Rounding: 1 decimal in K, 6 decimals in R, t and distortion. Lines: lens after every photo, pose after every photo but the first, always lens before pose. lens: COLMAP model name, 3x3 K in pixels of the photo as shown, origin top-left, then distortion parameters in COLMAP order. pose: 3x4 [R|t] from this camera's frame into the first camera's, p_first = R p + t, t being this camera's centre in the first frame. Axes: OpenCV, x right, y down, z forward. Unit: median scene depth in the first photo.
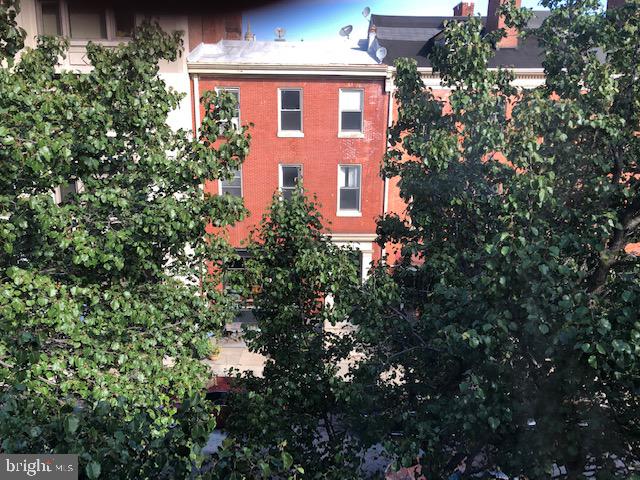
lens RADIAL K [[538.3, 0, 323.9], [0, 538.3, 234.1], [0, 0, 1]] dist [0.023447, -0.060238]
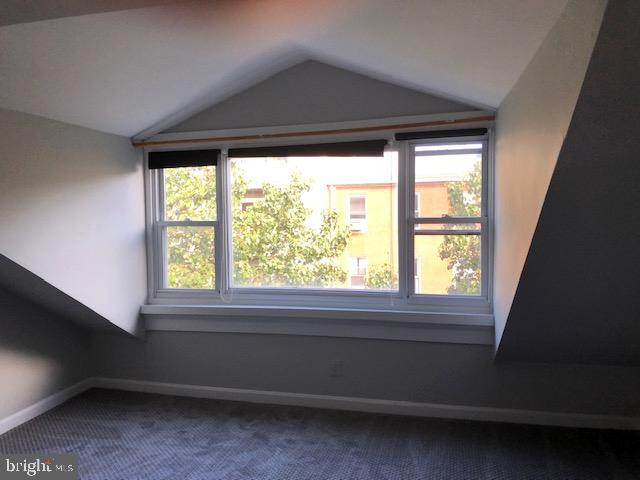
lens RADIAL K [[538.3, 0, 319.2], [0, 538.3, 241.2], [0, 0, 1]] dist [0.023447, -0.060238]
pose [[0.966110, -0.010419, -0.257921, 0.233056], [-0.032724, 0.986180, -0.162413, 0.143257], [0.256049, 0.165349, 0.952417, -0.727491]]
